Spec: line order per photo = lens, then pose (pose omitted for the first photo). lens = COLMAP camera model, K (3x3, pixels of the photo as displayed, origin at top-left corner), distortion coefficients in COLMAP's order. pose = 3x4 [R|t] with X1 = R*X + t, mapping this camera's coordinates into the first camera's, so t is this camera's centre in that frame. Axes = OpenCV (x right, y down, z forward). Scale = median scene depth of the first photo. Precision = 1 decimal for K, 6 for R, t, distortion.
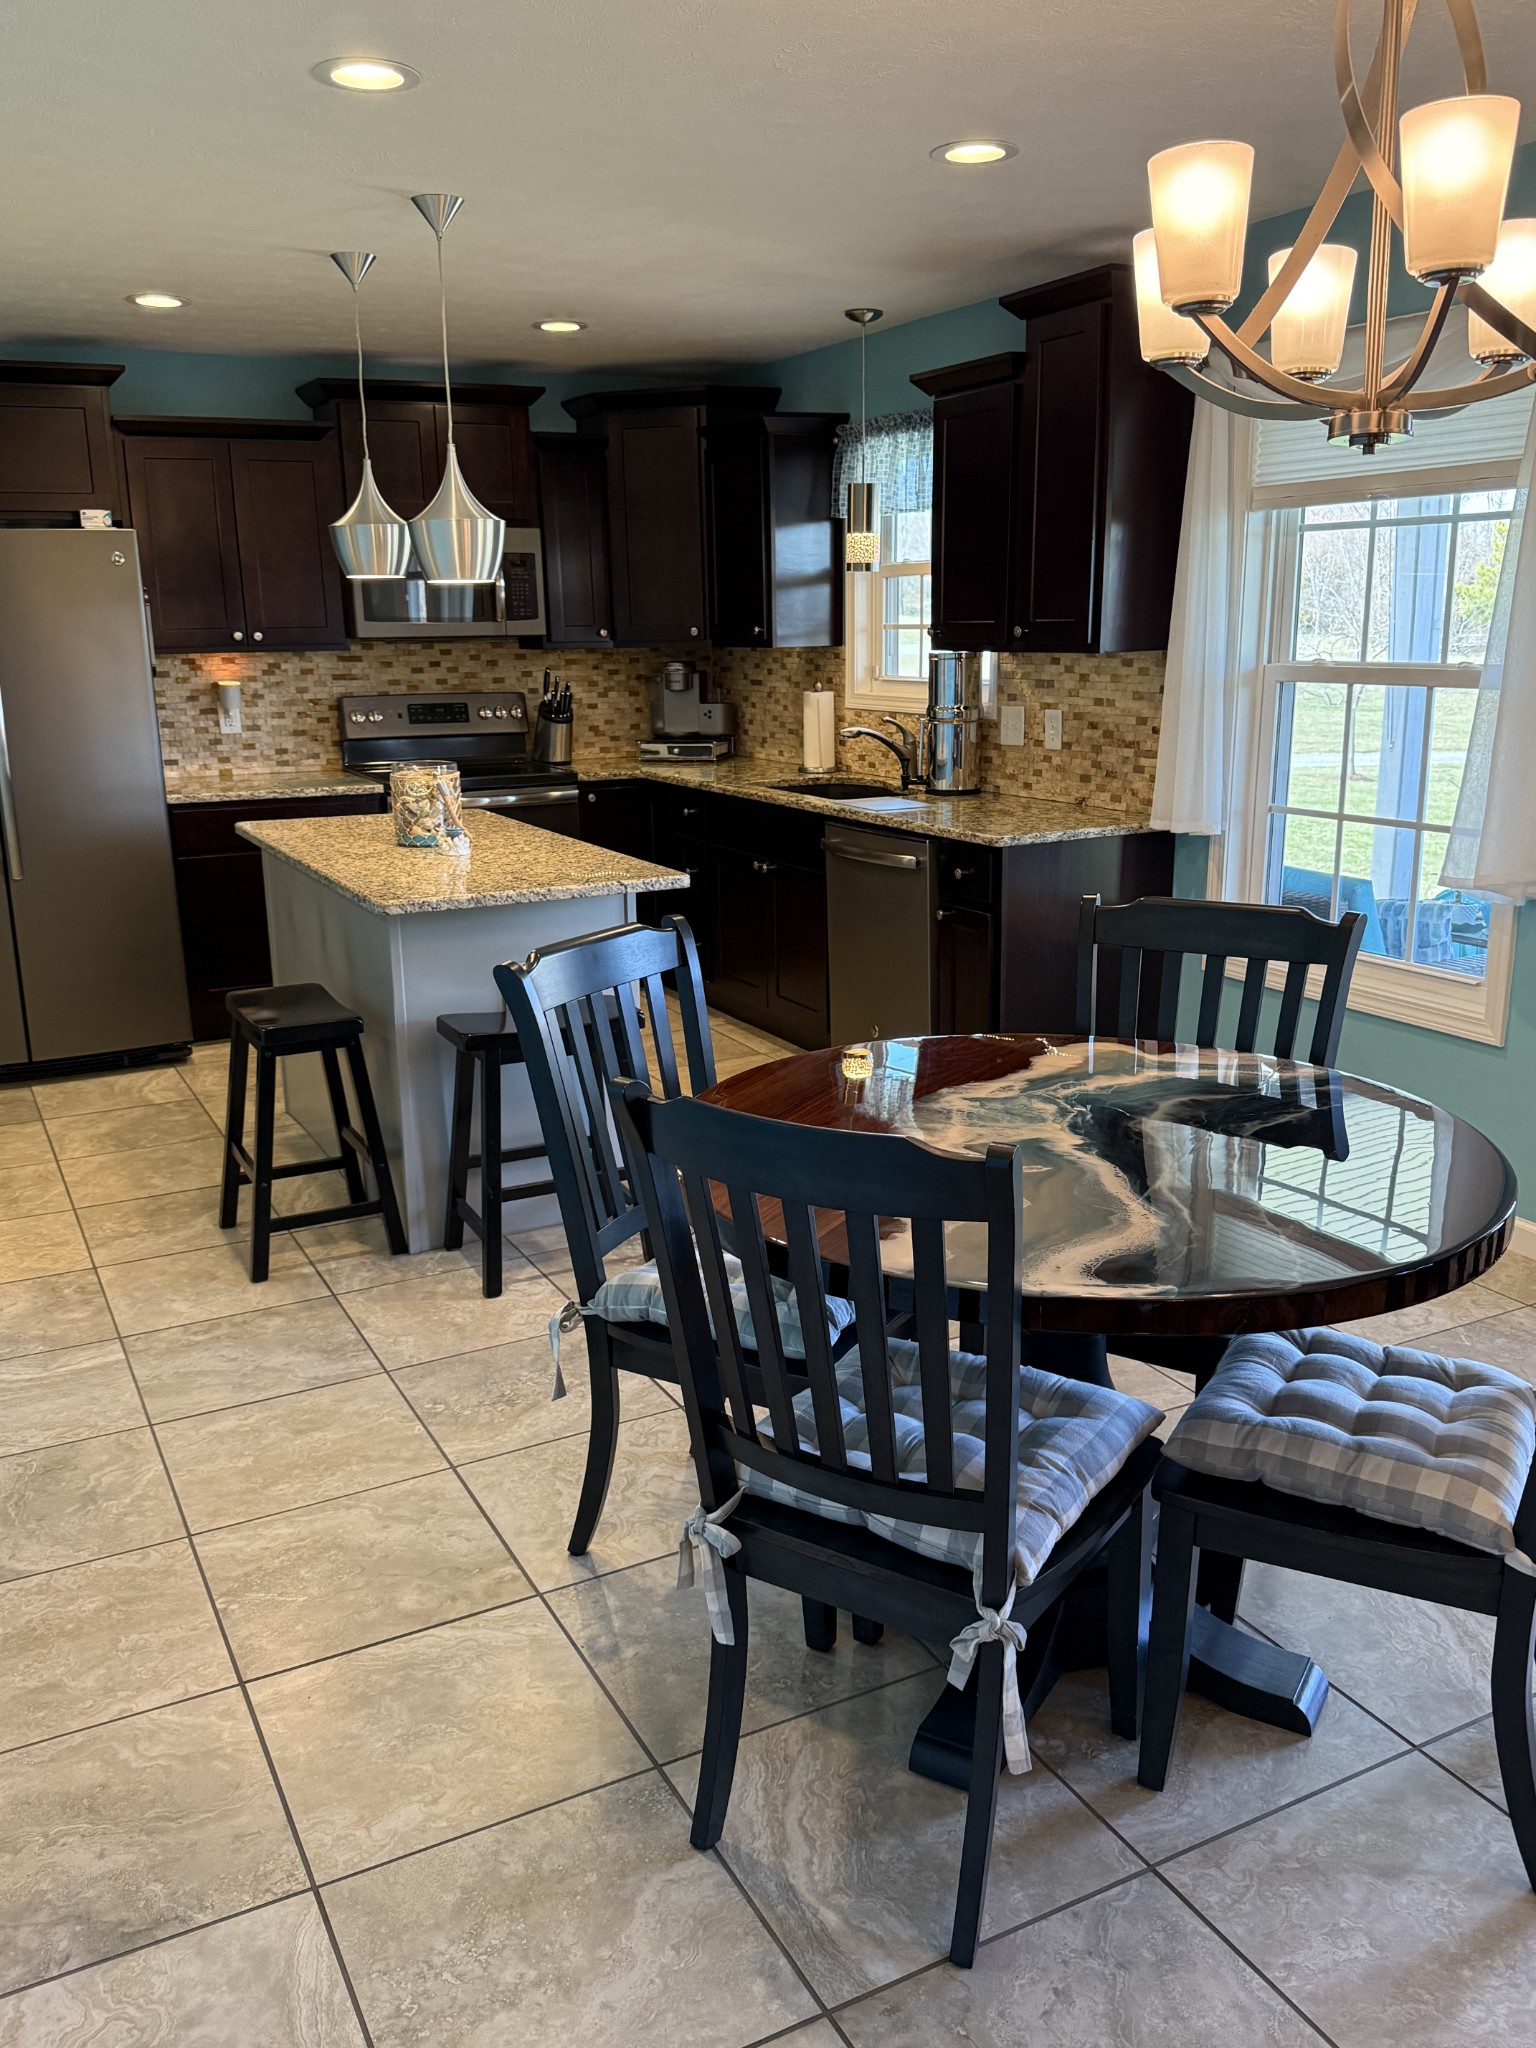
lens RADIAL K [[1654.8, 0, 768.9], [0, 1654.8, 1030.2], [0, 0, 1]] dist [0.097141, -0.068264]
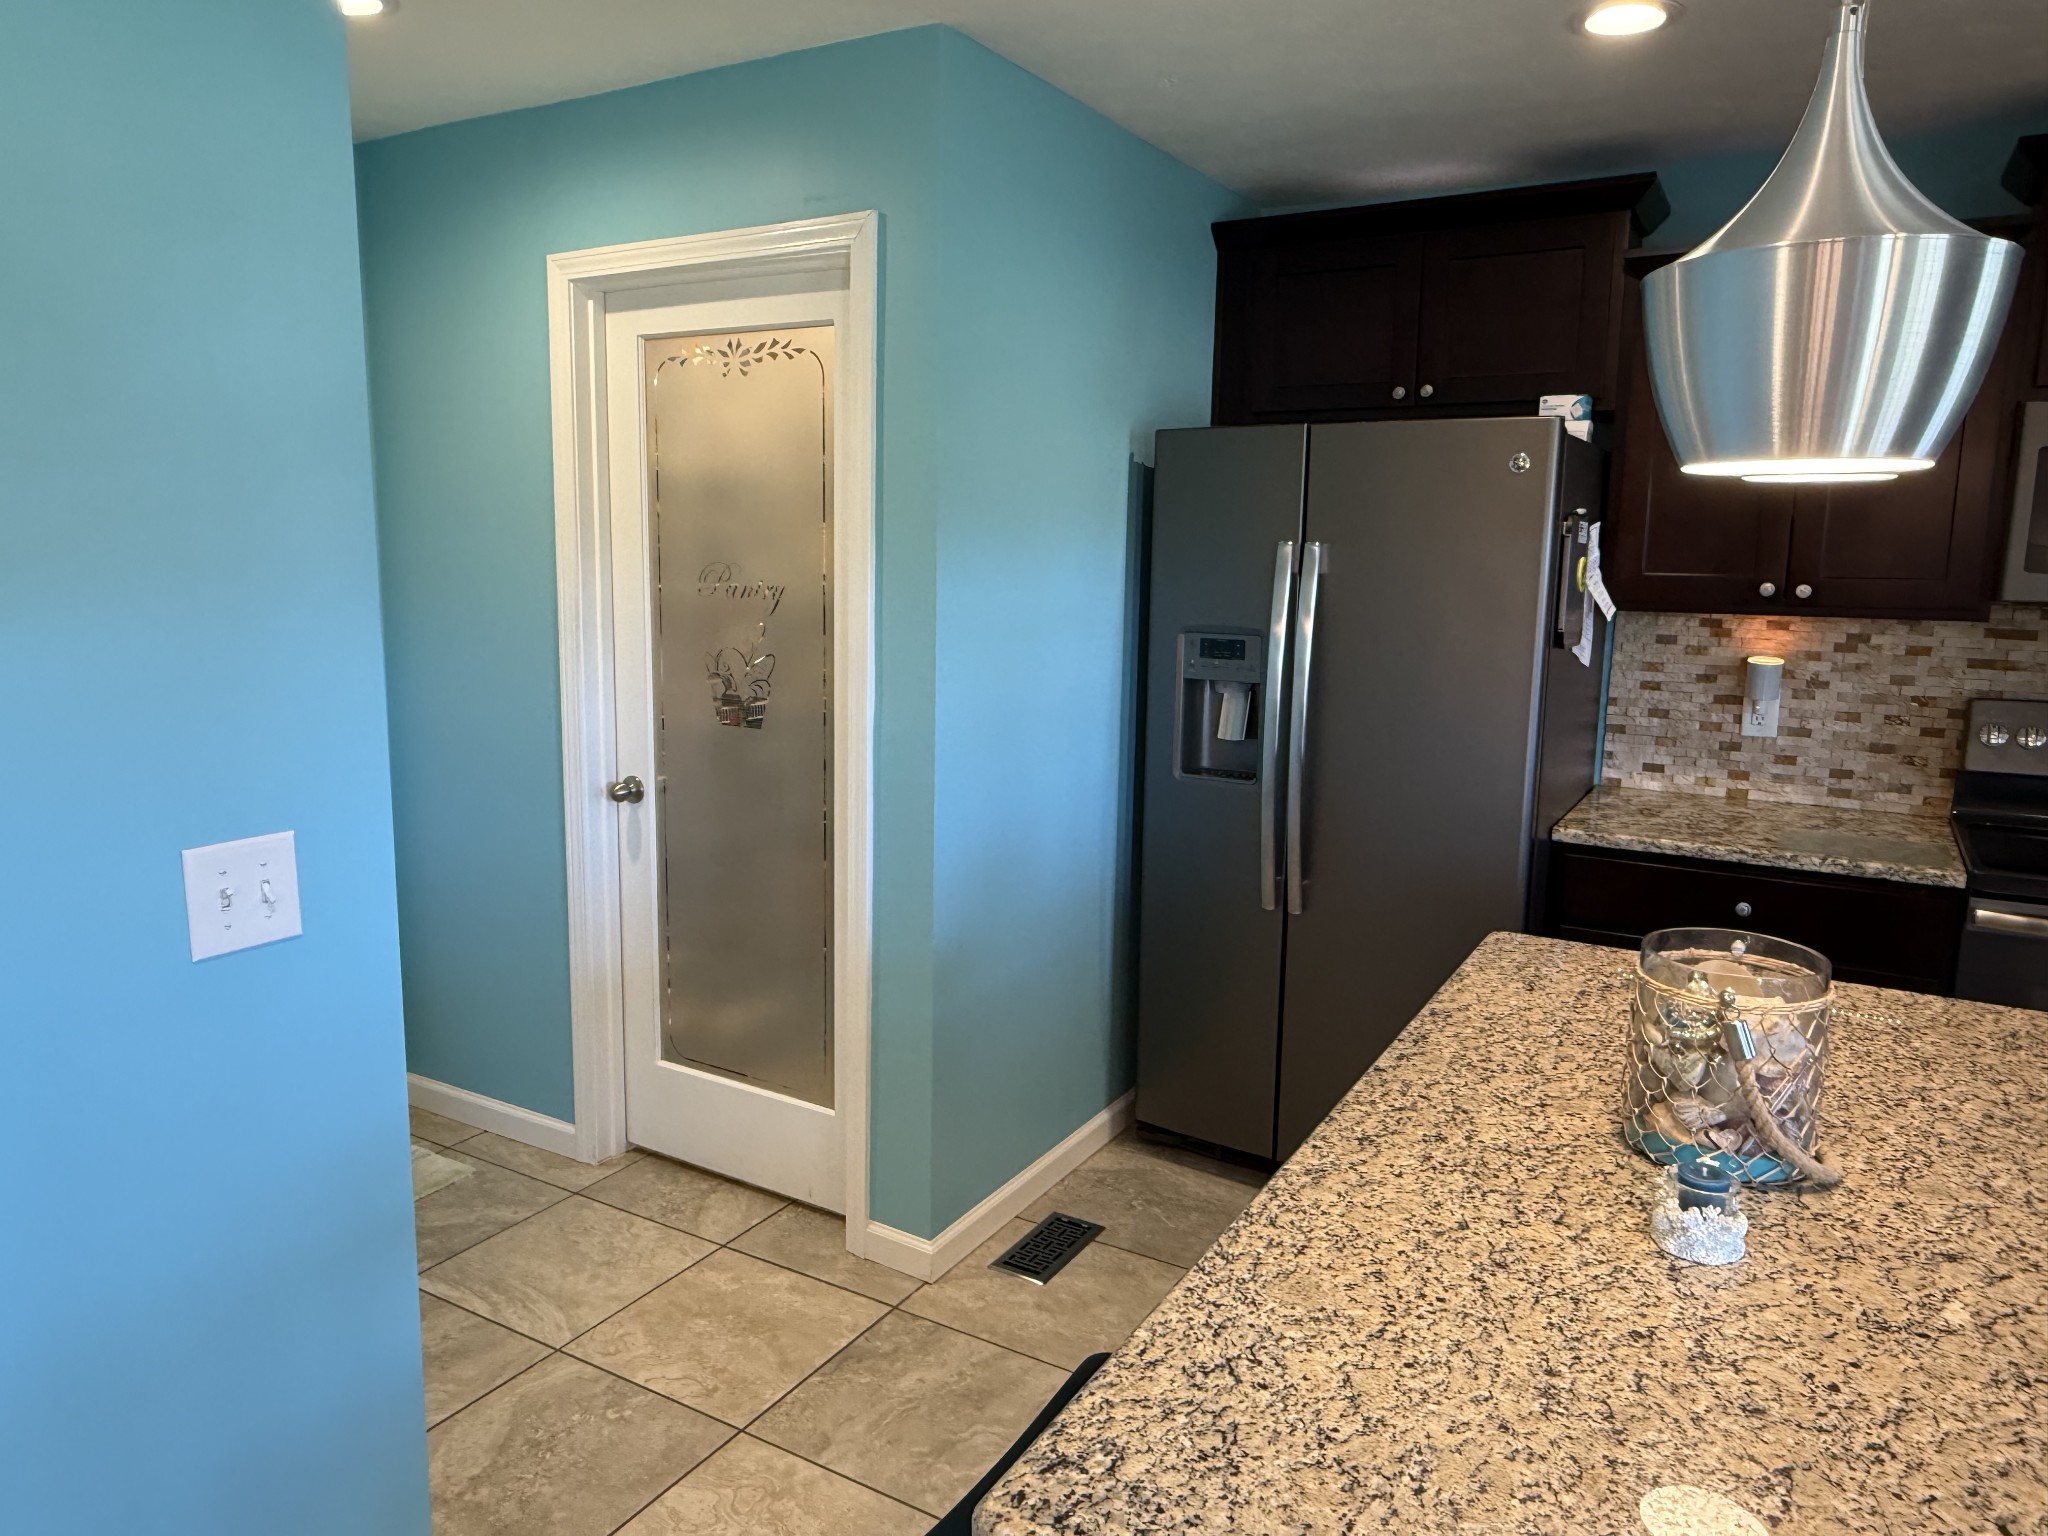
lens RADIAL K [[1387.0, 0, 1010.6], [0, 1387.0, 773.1], [0, 0, 1]] dist [-0.003846, 0.004367]
pose [[0.521947, 0.161247, -0.837598, -0.026914], [-0.226707, 0.972875, 0.046017, -0.125846], [0.822299, 0.165871, 0.544345, 0.491589]]
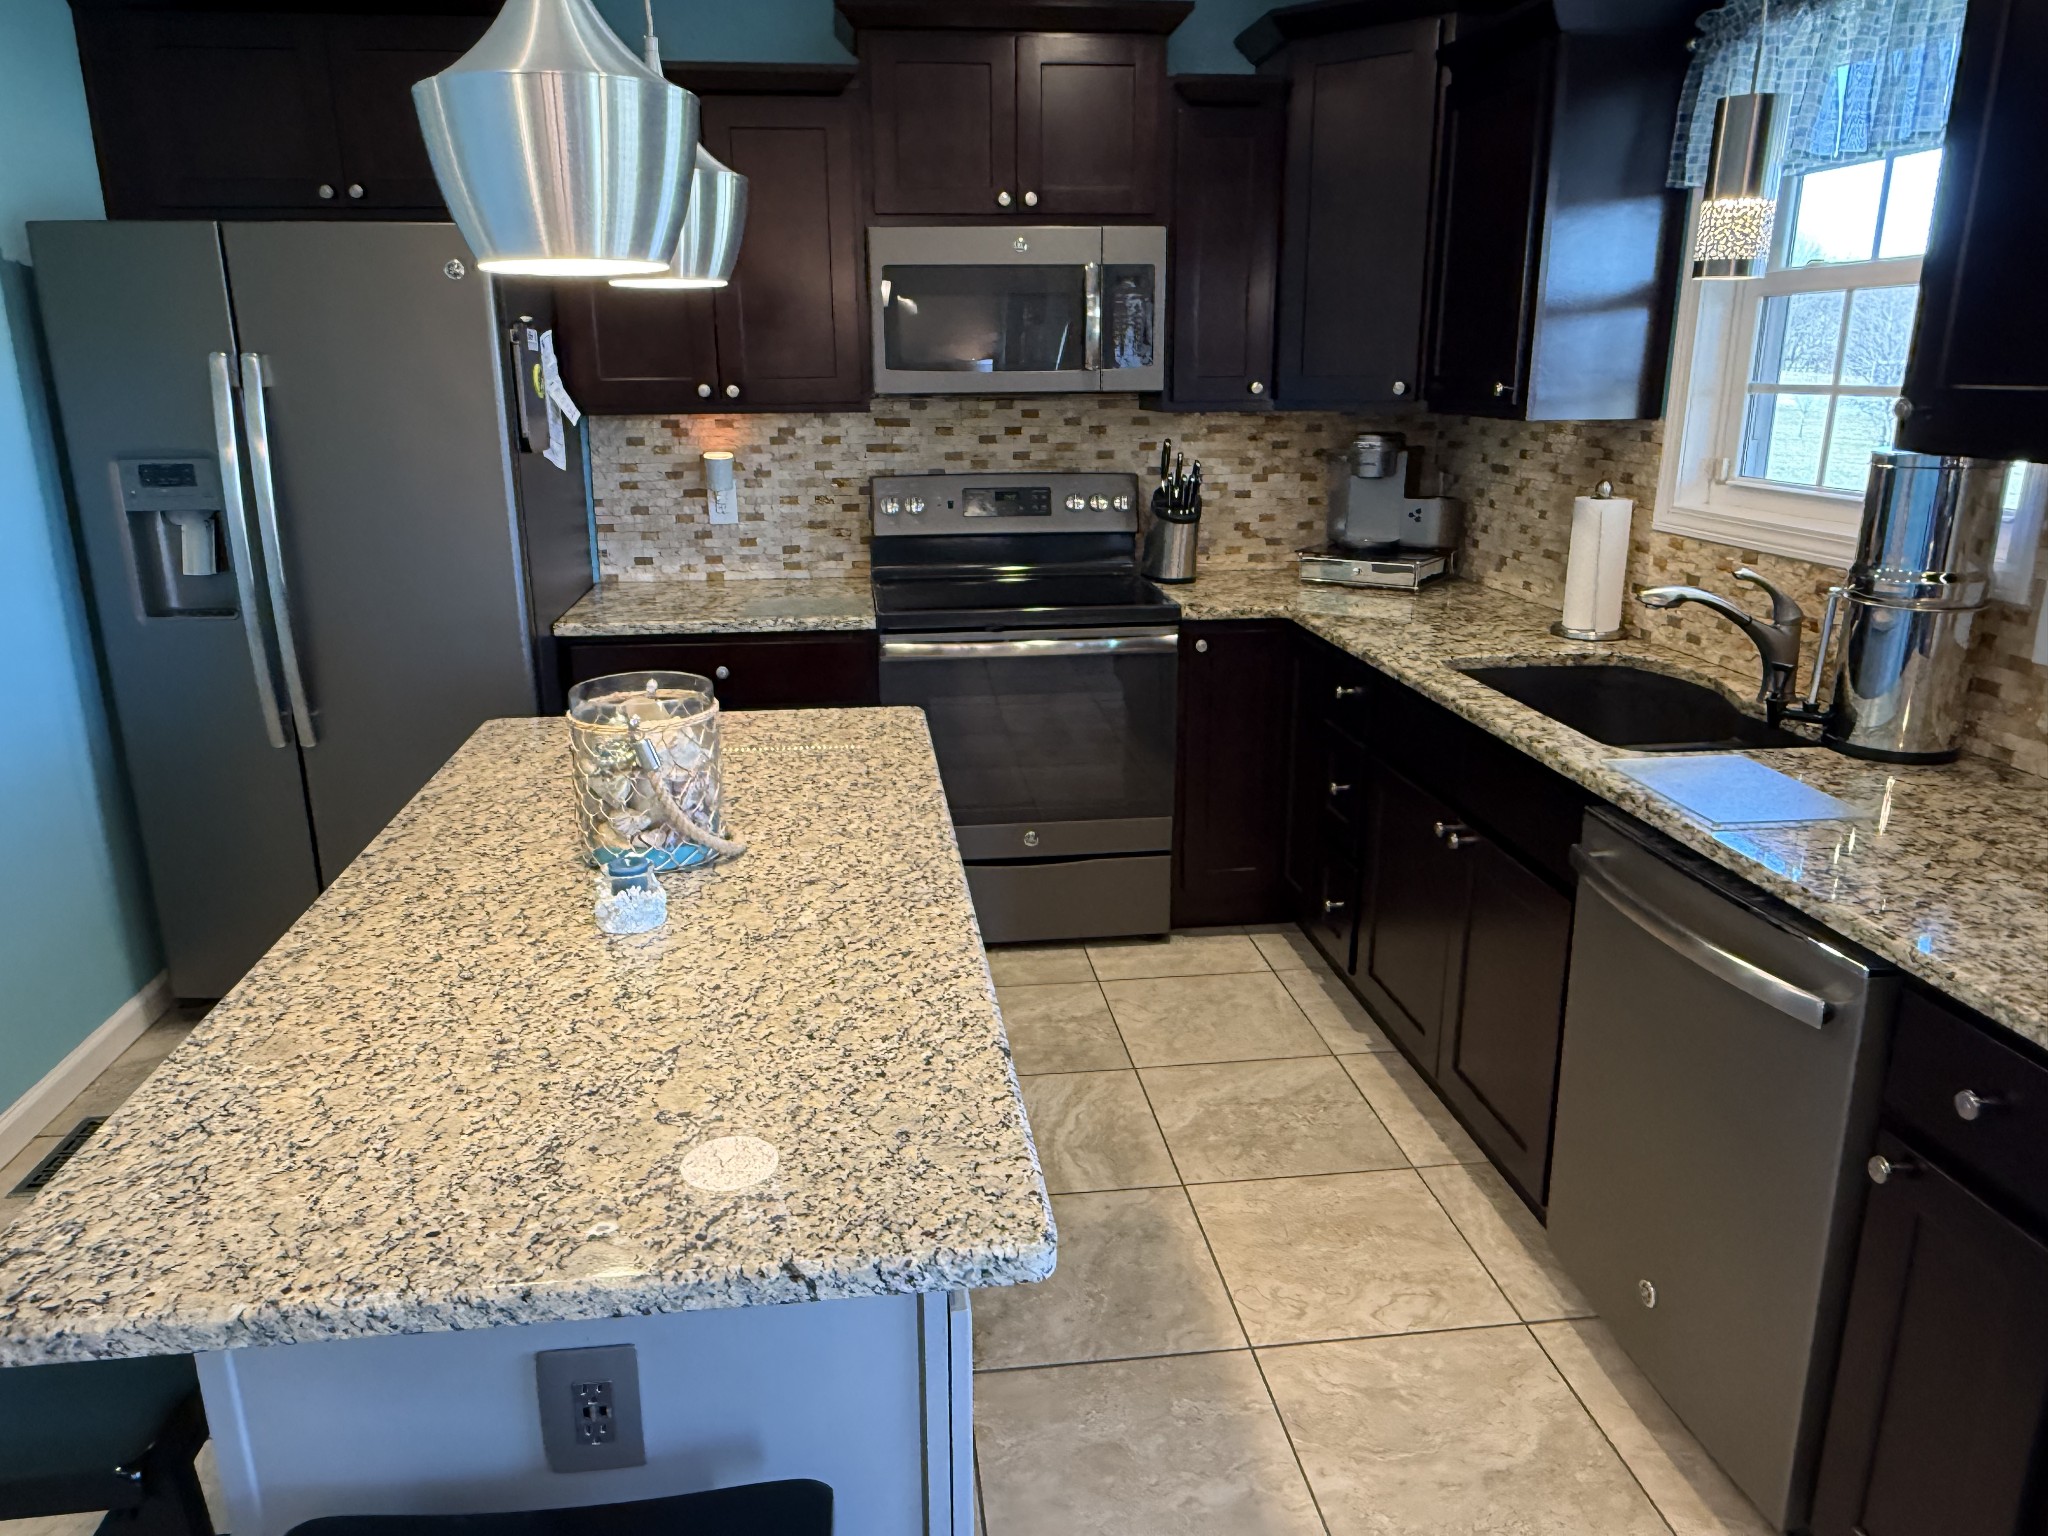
lens RADIAL K [[1387.0, 0, 1014.9], [0, 1387.0, 770.3], [0, 0, 1]] dist [-0.003846, 0.004367]
pose [[0.934442, 0.109615, -0.338826, 0.012524], [-0.094902, 0.993692, 0.059743, -0.121034], [0.343238, -0.023671, 0.938950, 0.484987]]
